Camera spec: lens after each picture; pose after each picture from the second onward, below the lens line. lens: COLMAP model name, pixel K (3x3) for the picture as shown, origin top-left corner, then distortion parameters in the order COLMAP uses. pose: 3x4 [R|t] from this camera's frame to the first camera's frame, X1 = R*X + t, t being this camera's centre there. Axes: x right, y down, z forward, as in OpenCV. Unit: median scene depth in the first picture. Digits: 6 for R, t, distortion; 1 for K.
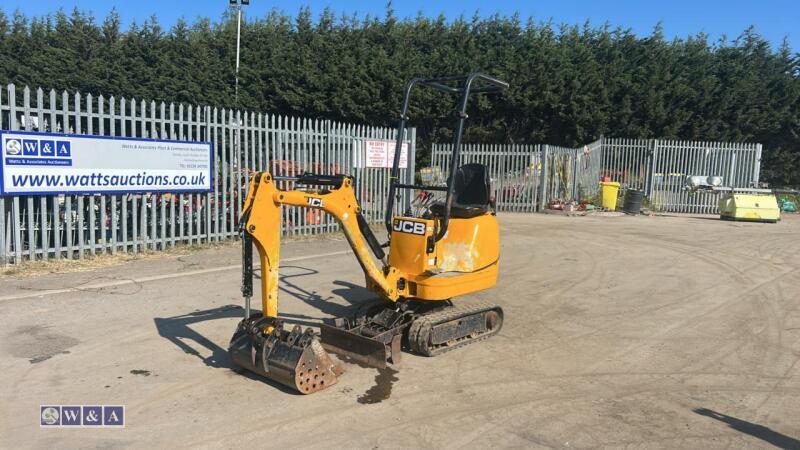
lens RADIAL K [[575.4, 0, 398.4], [0, 575.4, 228.5], [0, 0, 1]] dist [0.043051, -0.042829]
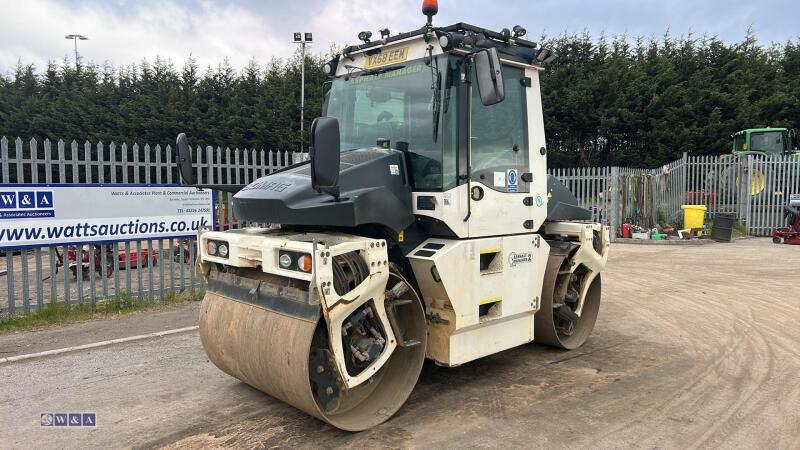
lens RADIAL K [[575.4, 0, 401.9], [0, 575.4, 227.3], [0, 0, 1]] dist [0.043051, -0.042829]
pose [[0.988985, -0.027092, -0.145516, 0.114010], [0.020346, 0.998657, -0.047647, -0.028412], [0.146612, 0.044162, 0.988208, 0.121051]]
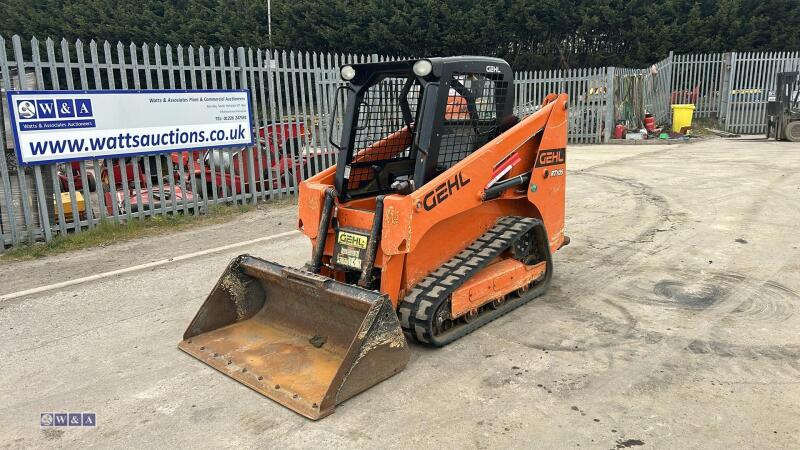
lens RADIAL K [[575.4, 0, 401.1], [0, 575.4, 226.0], [0, 0, 1]] dist [0.043051, -0.042829]
pose [[0.996528, -0.044681, -0.070256, -0.039435], [0.052001, 0.992997, 0.106084, -0.023570], [0.065024, -0.109369, 0.991872, 0.119797]]
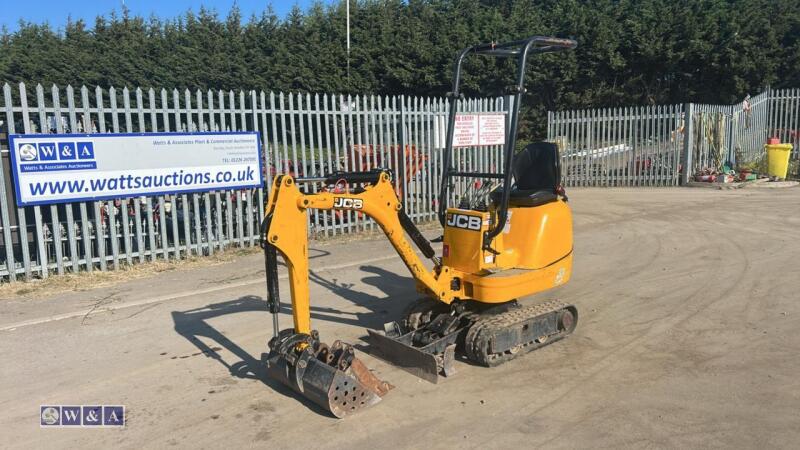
lens RADIAL K [[575.4, 0, 398.2], [0, 575.4, 228.5], [0, 0, 1]] dist [0.043051, -0.042829]
pose [[0.971559, -0.025326, -0.235441, 0.087242], [0.035250, 0.998654, 0.038039, -0.027065], [0.234161, -0.045256, 0.971144, 0.189272]]
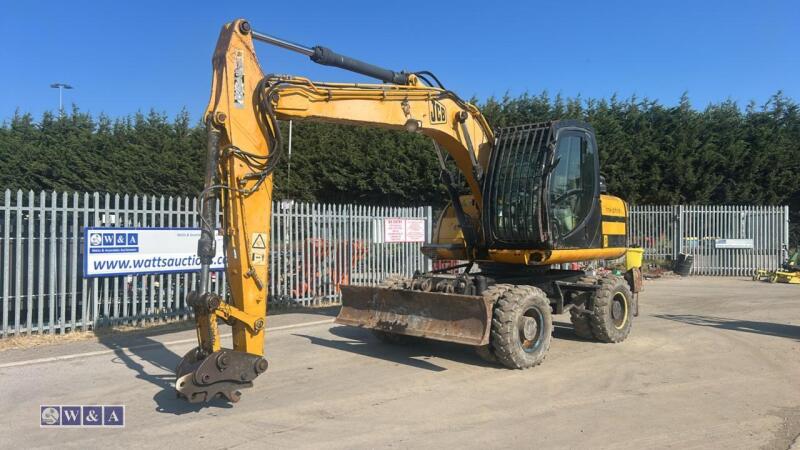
lens RADIAL K [[575.4, 0, 399.4], [0, 575.4, 226.5], [0, 0, 1]] dist [0.043051, -0.042829]
pose [[0.994743, -0.033981, -0.096601, 0.109813], [0.021770, 0.991948, -0.124762, 0.006141], [0.100063, 0.122003, 0.987473, -0.170737]]
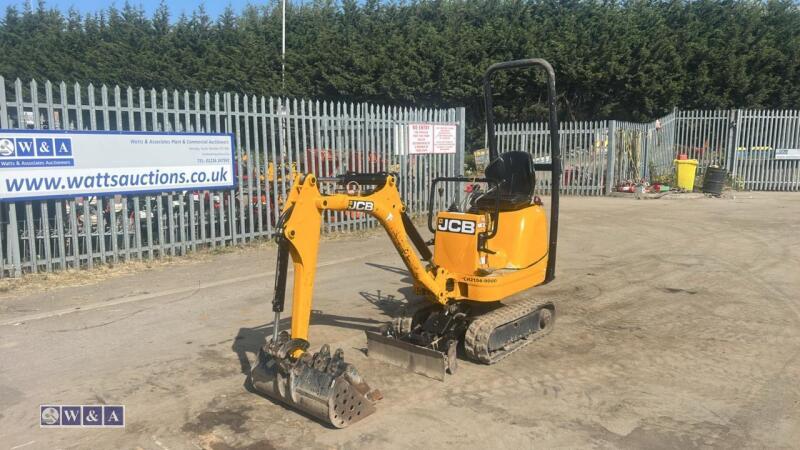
lens RADIAL K [[575.4, 0, 397.6], [0, 575.4, 227.5], [0, 0, 1]] dist [0.043051, -0.042829]
pose [[0.994734, -0.019919, -0.100535, 0.018262], [0.022755, 0.999372, 0.027149, -0.021604], [0.099931, -0.029294, 0.994563, 0.130817]]
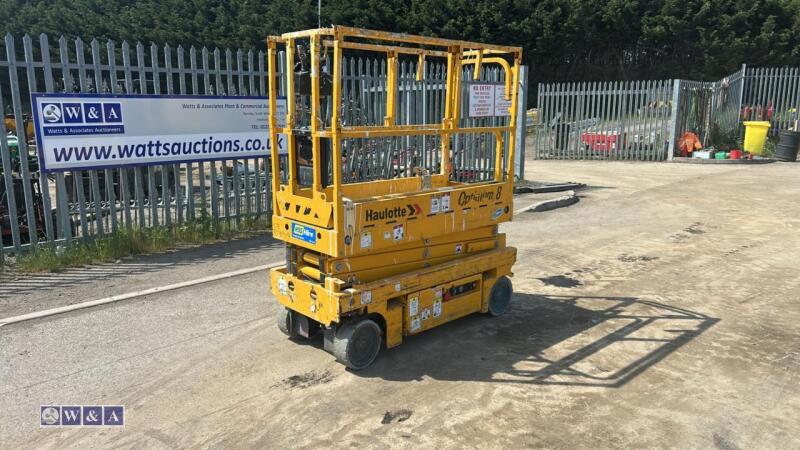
lens RADIAL K [[575.4, 0, 397.6], [0, 575.4, 228.9], [0, 0, 1]] dist [0.043051, -0.042829]
pose [[0.988573, -0.007606, -0.150553, -0.046085], [0.021789, 0.995449, 0.092776, -0.033702], [0.149162, -0.094996, 0.984239, 0.194731]]
